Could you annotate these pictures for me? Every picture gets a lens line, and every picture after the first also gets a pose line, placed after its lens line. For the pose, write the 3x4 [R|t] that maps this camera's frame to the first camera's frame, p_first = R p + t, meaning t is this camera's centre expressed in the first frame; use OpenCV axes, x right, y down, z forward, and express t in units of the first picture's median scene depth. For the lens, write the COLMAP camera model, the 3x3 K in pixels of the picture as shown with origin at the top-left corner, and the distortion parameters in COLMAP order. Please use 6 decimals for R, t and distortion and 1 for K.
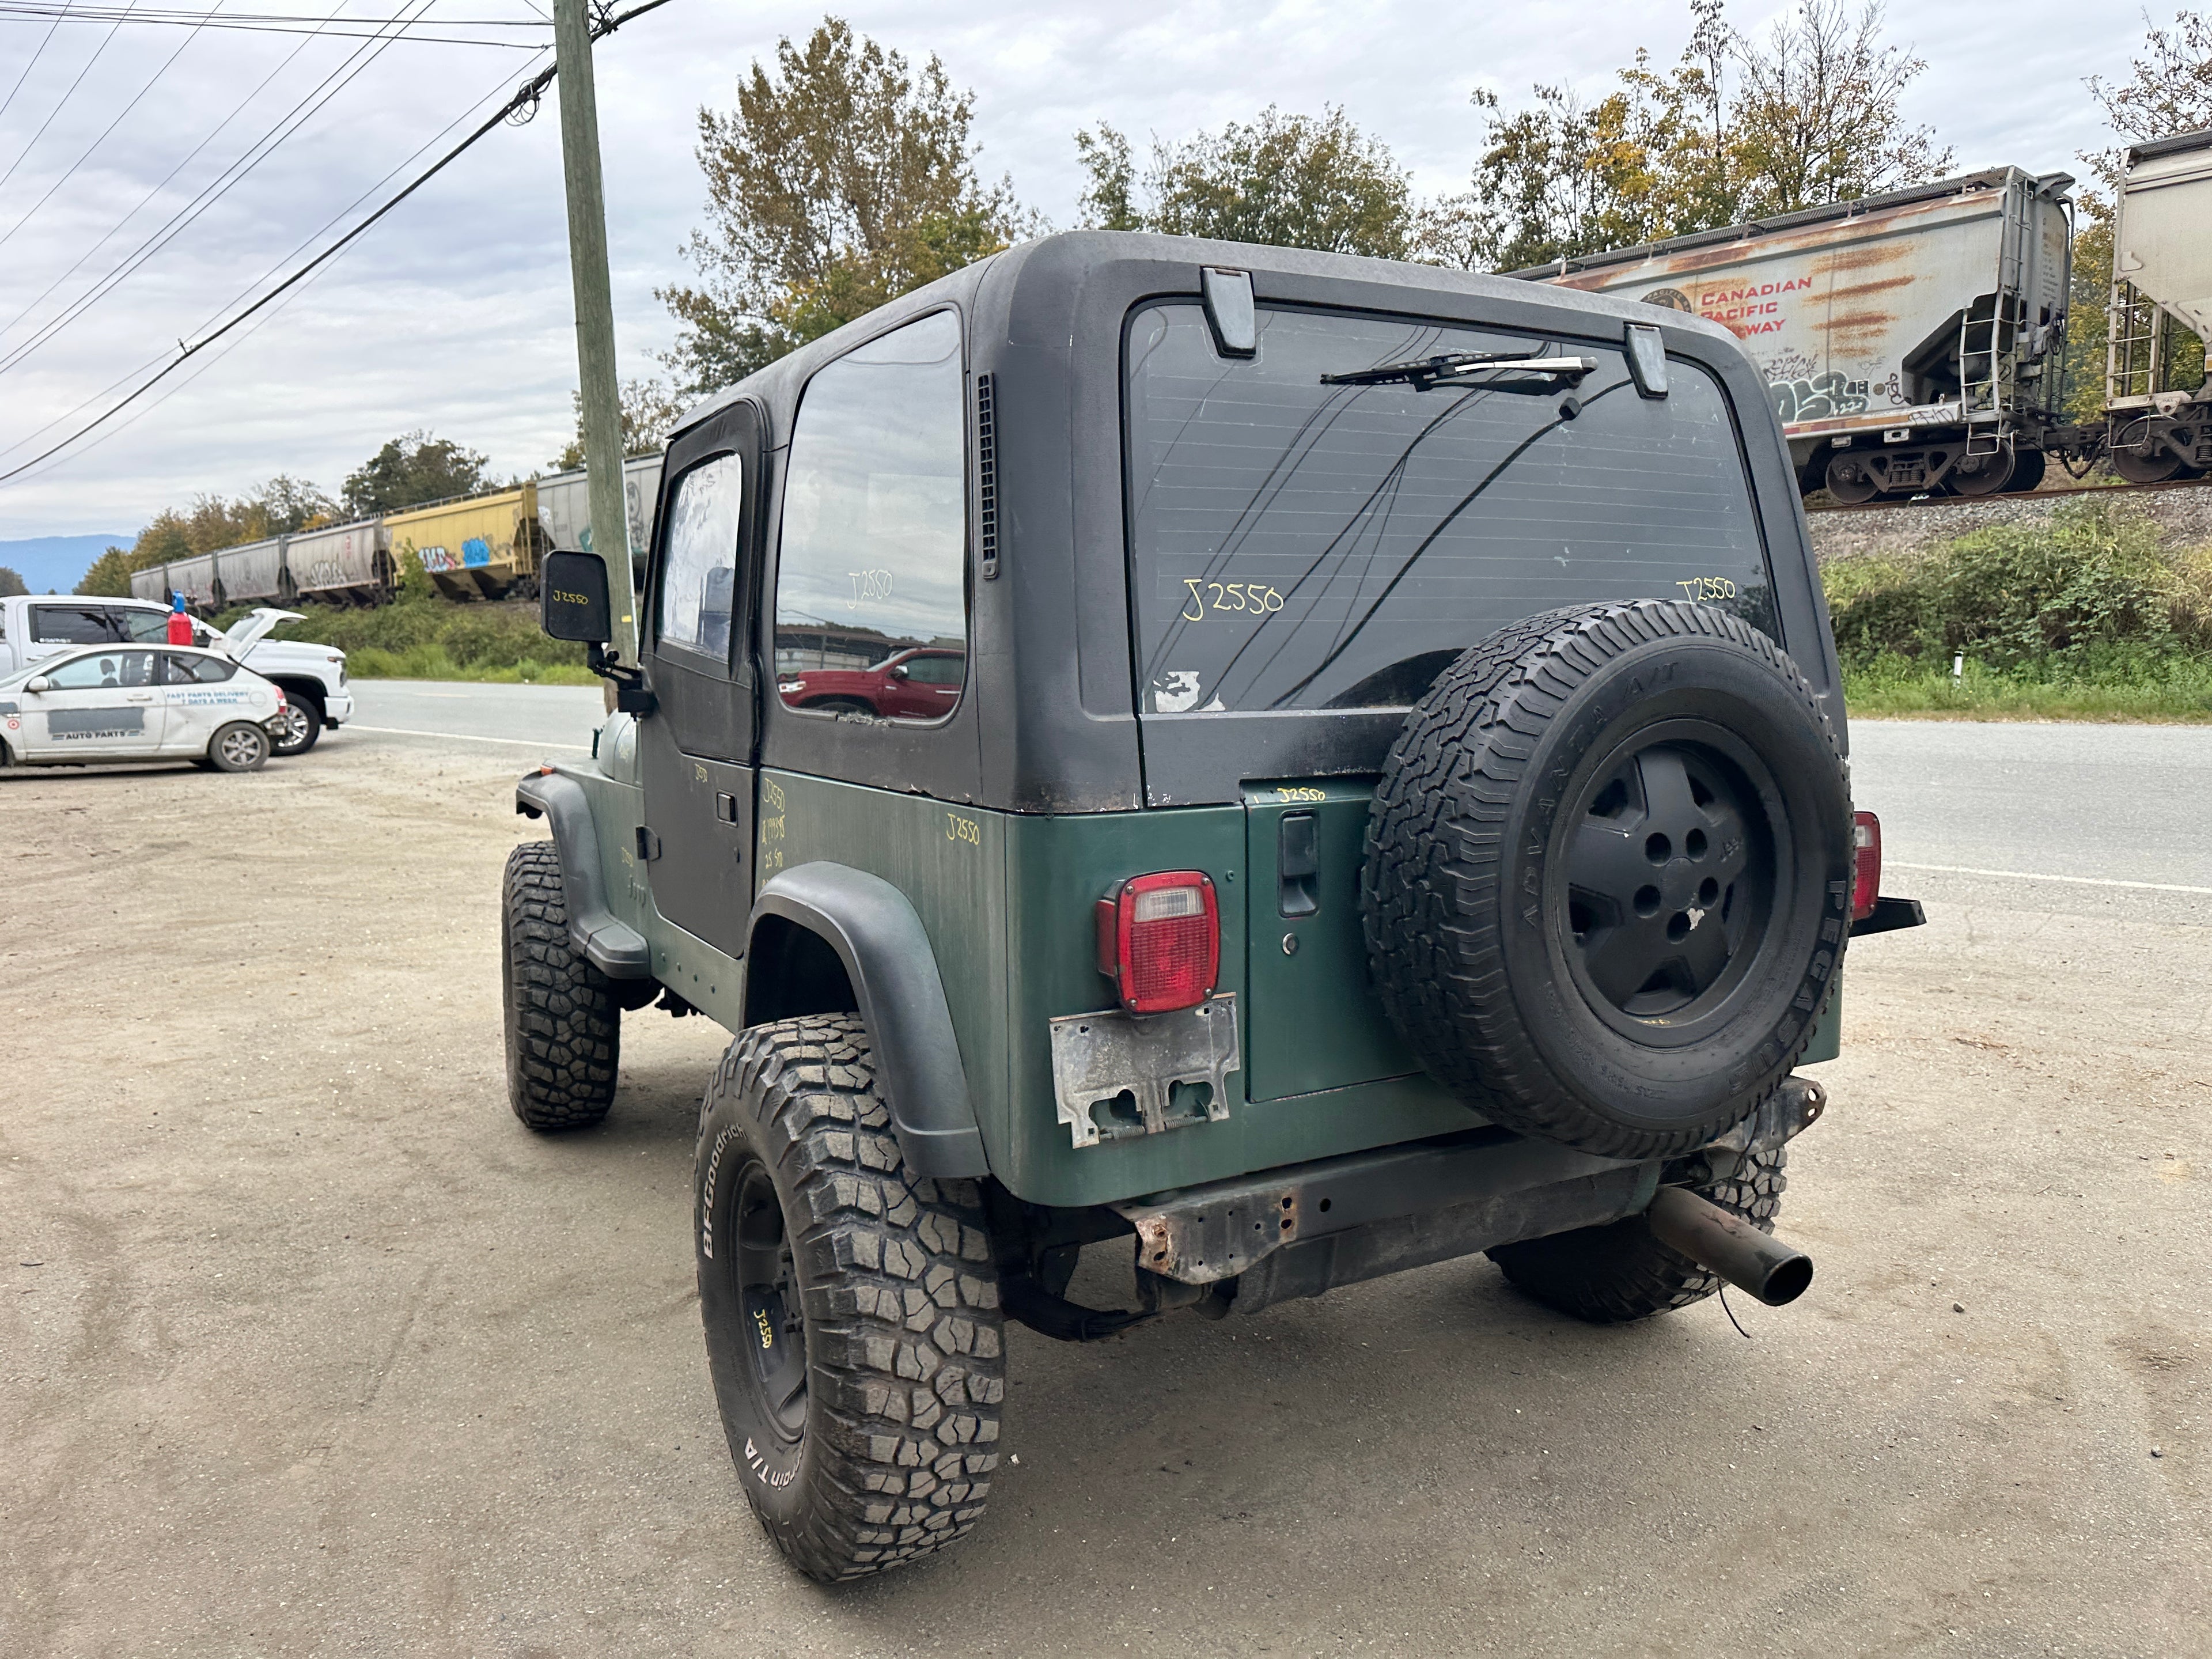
lens RADIAL K [[1557.5, 0, 1115.4], [0, 1557.5, 823.0], [0, 0, 1]] dist [0.023249, -0.026441]
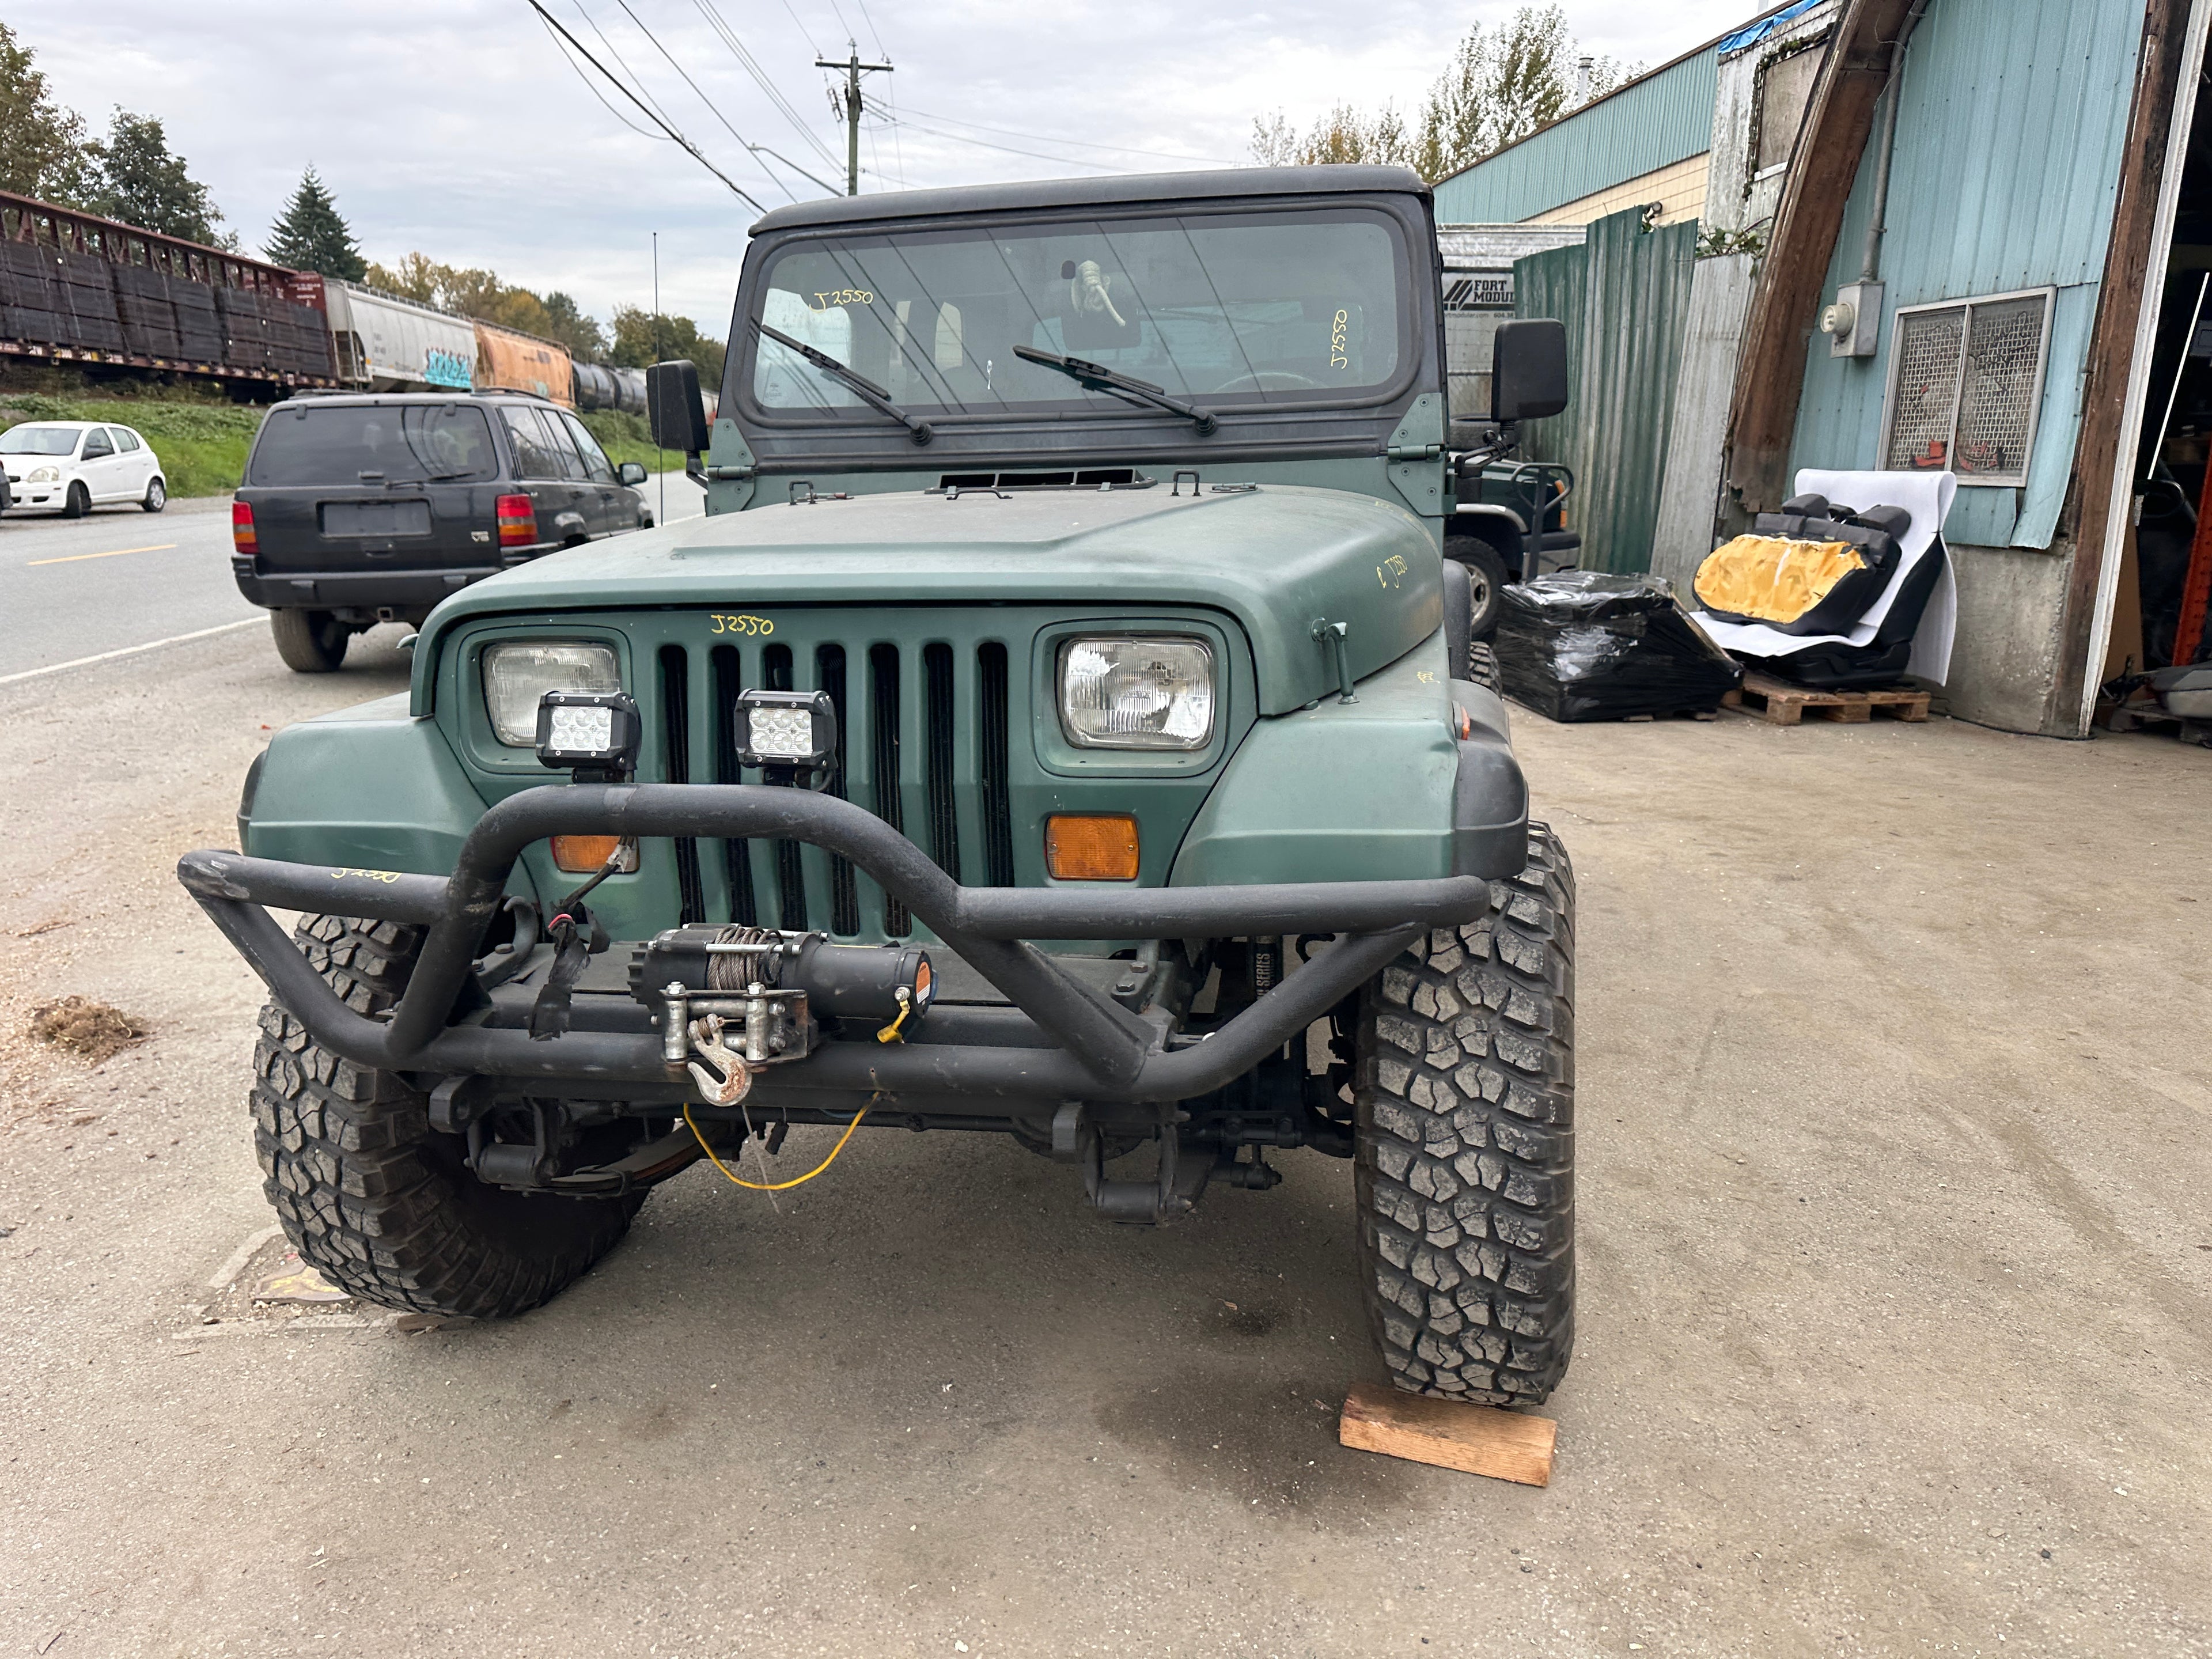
lens RADIAL K [[1557.5, 0, 1120.6], [0, 1557.5, 838.1], [0, 0, 1]] dist [0.023249, -0.026441]
pose [[-0.765655, -0.124785, 0.631032, -0.355518], [0.105184, 0.943512, 0.314200, -0.091186], [-0.634593, 0.306943, -0.709279, 0.868759]]
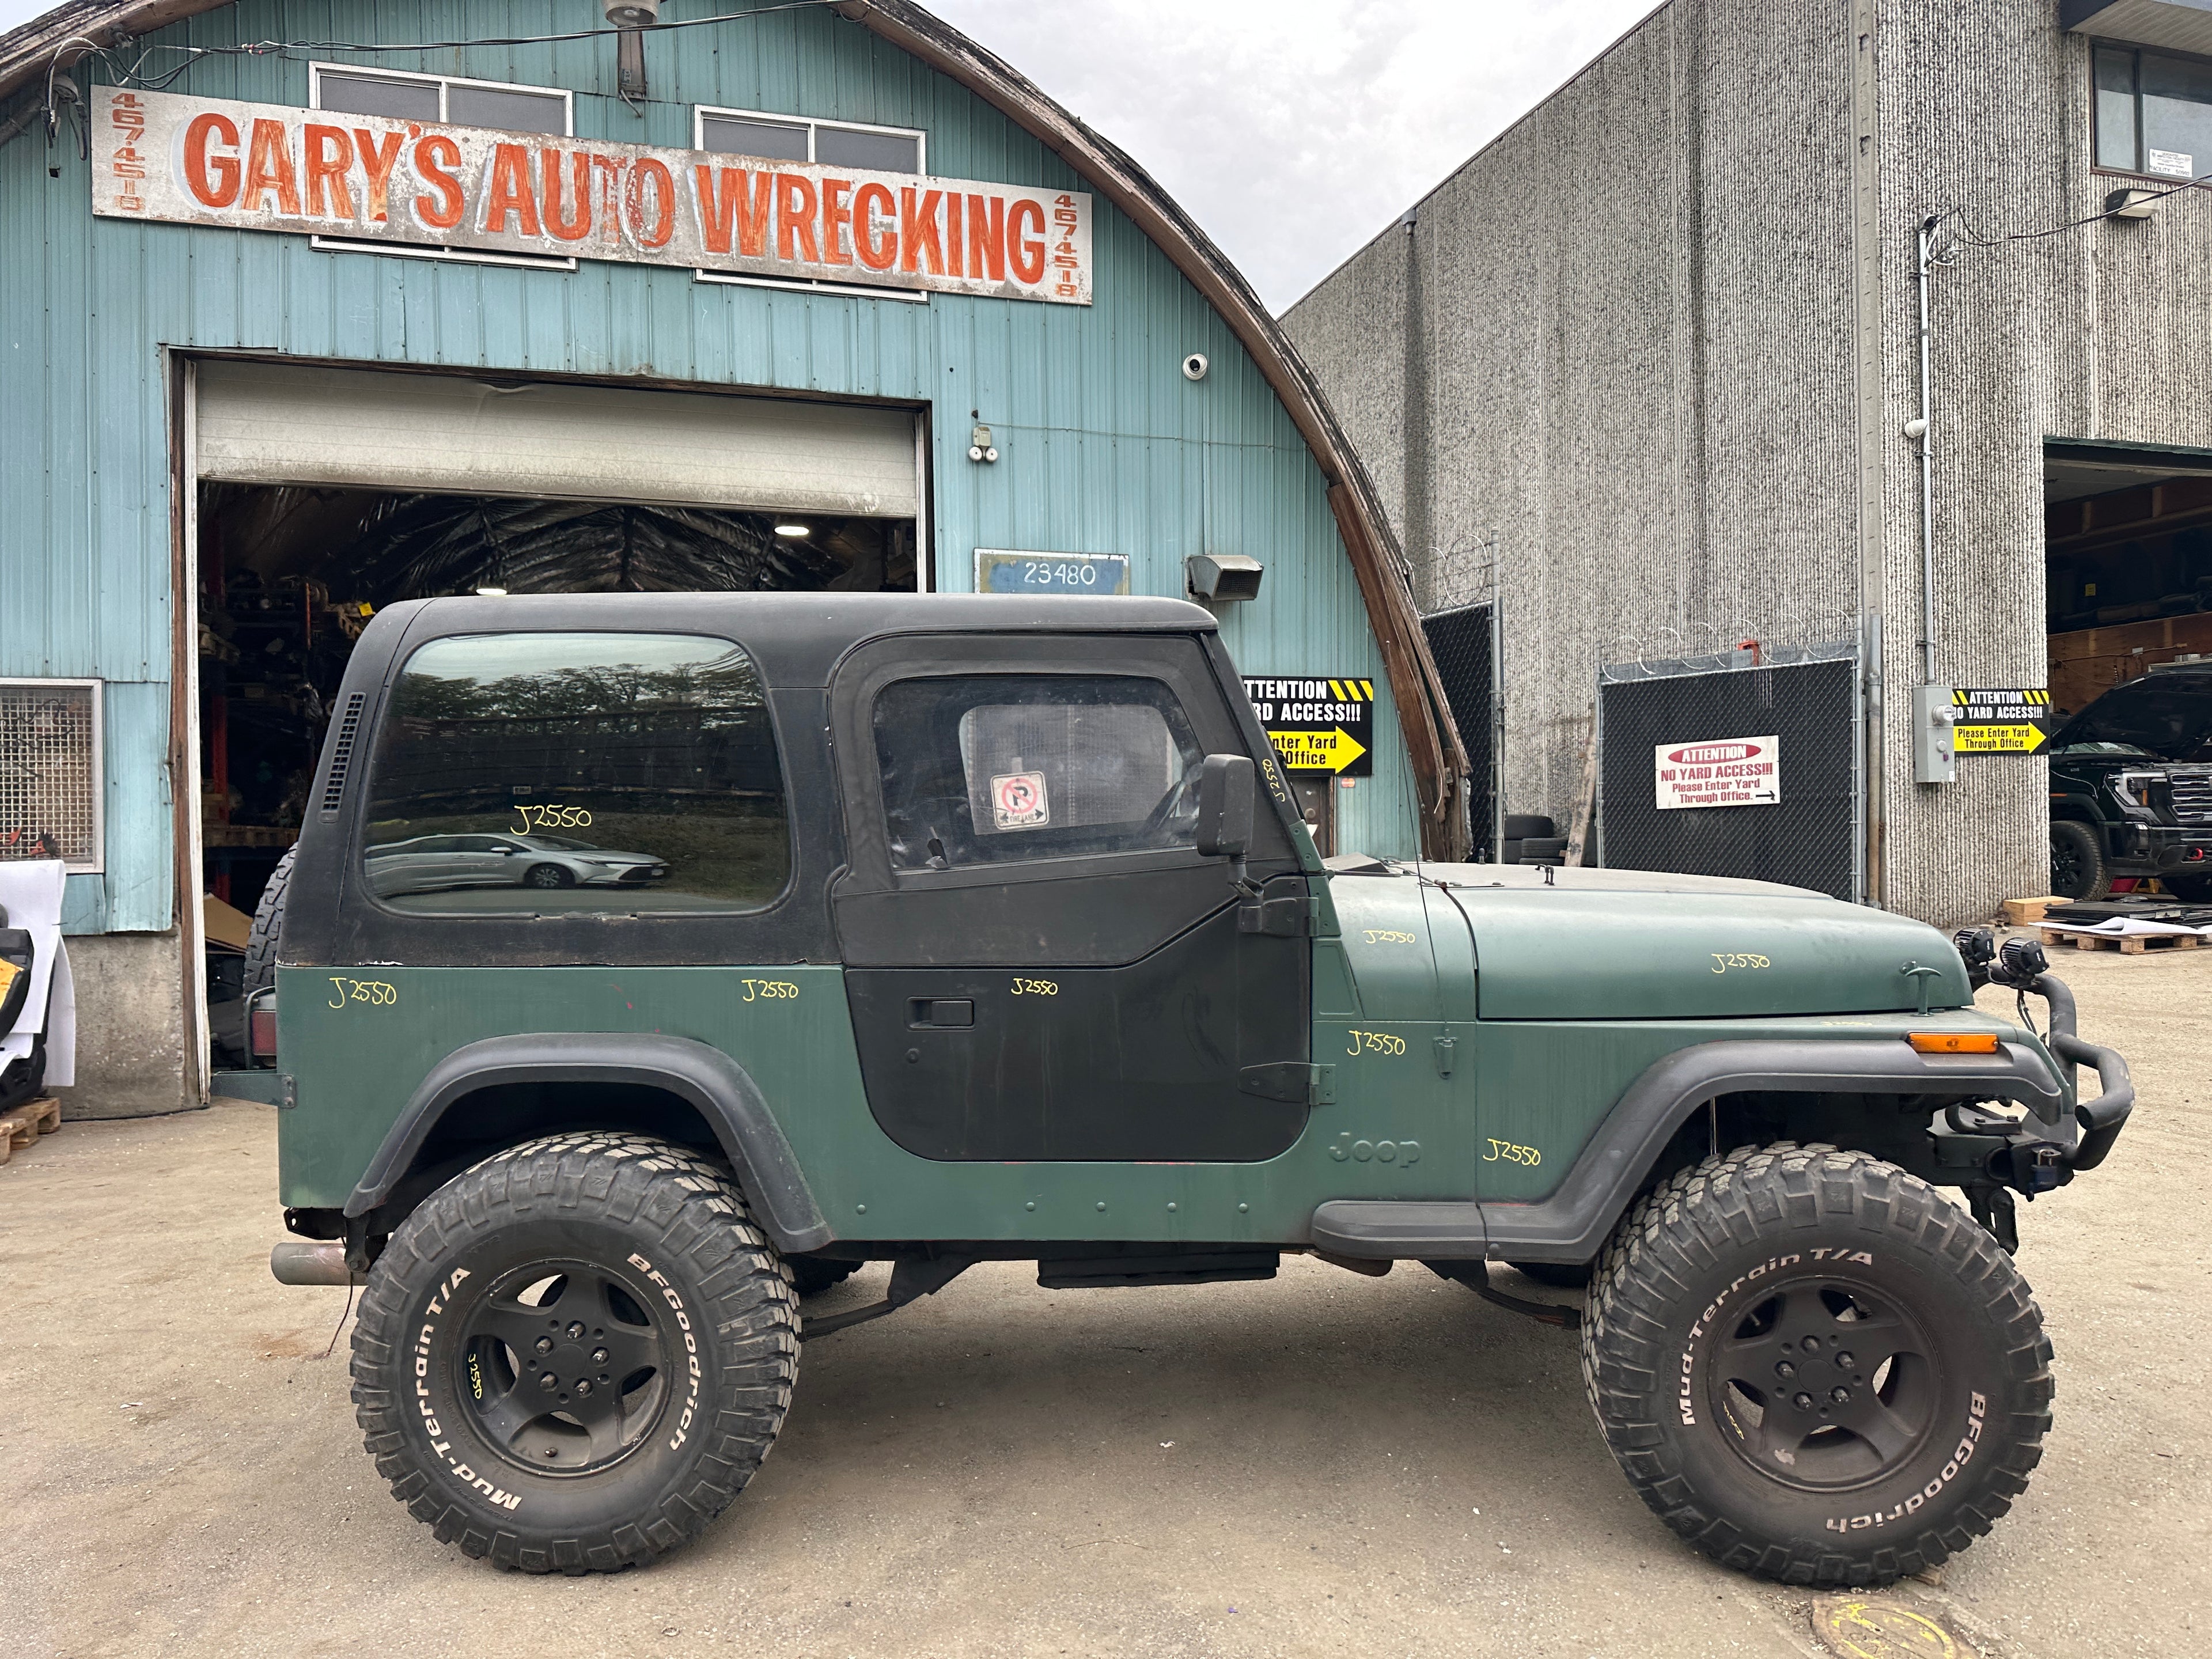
lens RADIAL K [[1557.5, 0, 1118.1], [0, 1557.5, 830.0], [0, 0, 1]] dist [0.023249, -0.026441]
pose [[-0.497349, 0.047587, -0.866245, 0.415352], [-0.086442, 0.990807, 0.104060, -0.112619], [0.863234, 0.126634, -0.488663, 0.748189]]
